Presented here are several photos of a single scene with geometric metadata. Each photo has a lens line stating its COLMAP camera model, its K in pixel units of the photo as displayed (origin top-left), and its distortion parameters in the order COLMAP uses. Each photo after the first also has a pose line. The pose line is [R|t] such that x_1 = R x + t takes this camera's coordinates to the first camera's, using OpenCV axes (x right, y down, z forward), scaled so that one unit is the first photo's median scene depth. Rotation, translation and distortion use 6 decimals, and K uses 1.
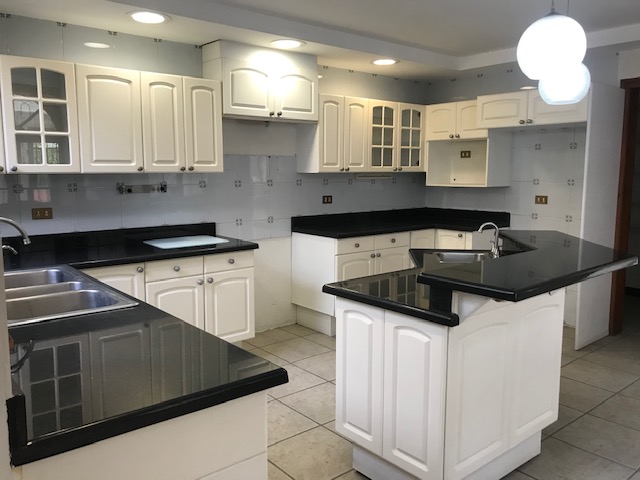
lens RADIAL K [[527.0, 0, 297.1], [0, 527.0, 240.2], [0, 0, 1]] dist [0.040617, -0.056550]
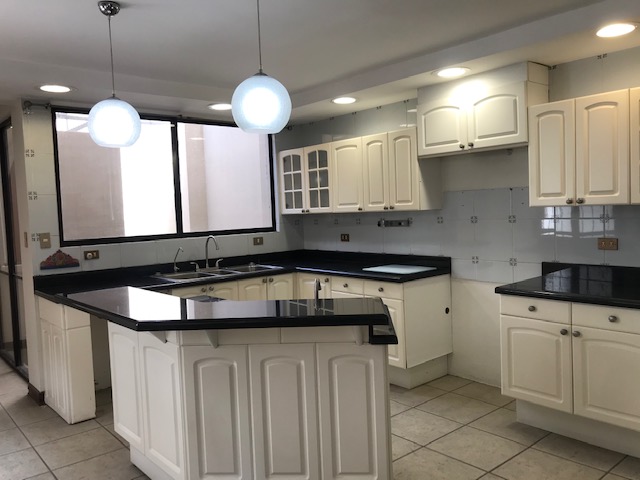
lens RADIAL K [[527.0, 0, 297.1], [0, 527.0, 240.2], [0, 0, 1]] dist [0.040617, -0.056550]
pose [[0.008153, 0.053417, -0.998539, 0.969645], [-0.096987, 0.993906, 0.052378, -0.102561], [0.995252, 0.096418, 0.013284, 0.771311]]
